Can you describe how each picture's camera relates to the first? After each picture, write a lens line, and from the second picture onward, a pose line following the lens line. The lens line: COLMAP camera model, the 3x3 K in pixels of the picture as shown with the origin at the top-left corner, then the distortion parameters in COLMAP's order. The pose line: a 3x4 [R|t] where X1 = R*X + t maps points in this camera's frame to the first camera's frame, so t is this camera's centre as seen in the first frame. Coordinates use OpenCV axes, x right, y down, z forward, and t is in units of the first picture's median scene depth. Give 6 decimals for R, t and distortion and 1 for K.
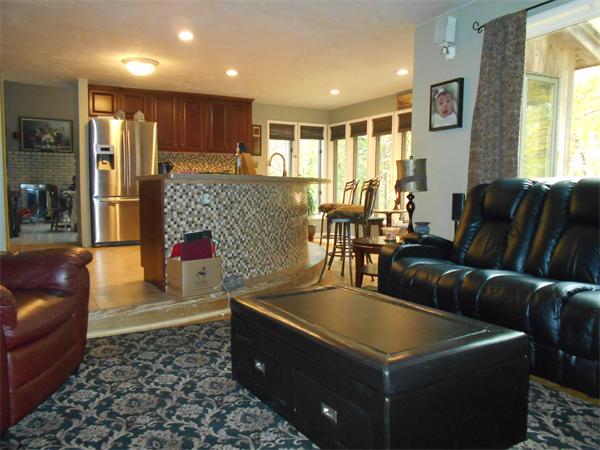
lens RADIAL K [[496.8, 0, 292.6], [0, 496.8, 225.1], [0, 0, 1]] dist [-0.012392, -0.007519]
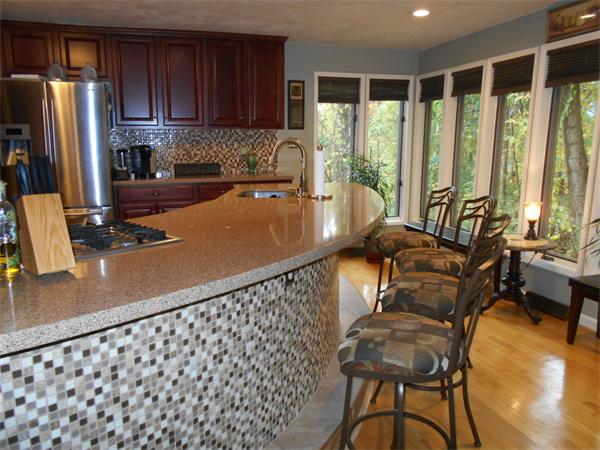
lens RADIAL K [[461.2, 0, 300.0], [0, 461.2, 225.0], [0, 0, 1]] dist [-0.002802, 0.036236]
pose [[0.976029, 0.037623, -0.214362, 0.063618], [-0.013571, 0.993549, 0.112584, -0.083925], [0.217215, -0.106977, 0.970244, 0.407935]]
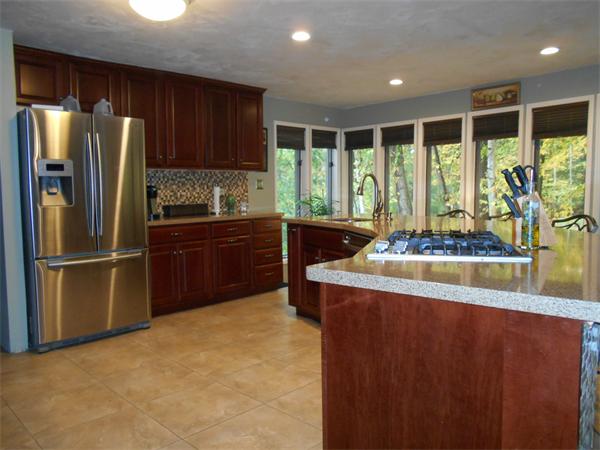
lens RADIAL K [[486.3, 0, 294.1], [0, 486.3, 224.1], [0, 0, 1]] dist [-0.009956, 0.115455]
pose [[0.960472, -0.035483, 0.276106, -0.218020], [0.037463, 0.999296, -0.001899, -0.064100], [-0.275844, 0.012168, 0.961125, 0.338560]]
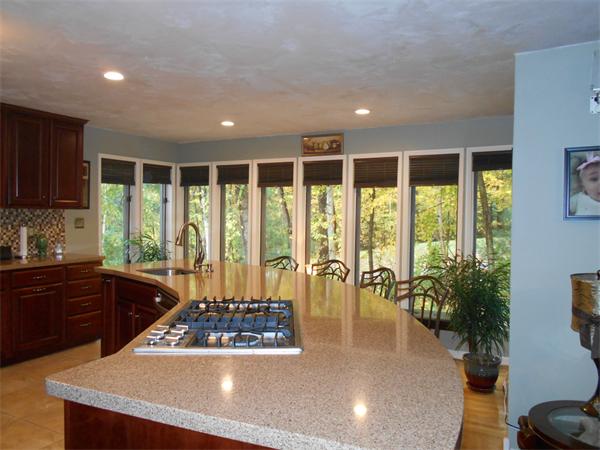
lens RADIAL K [[496.8, 0, 292.6], [0, 496.8, 225.1], [0, 0, 1]] dist [-0.012392, -0.007519]
pose [[0.842545, -0.007855, 0.538569, -0.184930], [0.033553, 0.998717, -0.037924, -0.086874], [-0.537580, 0.050023, 0.841728, 0.334552]]
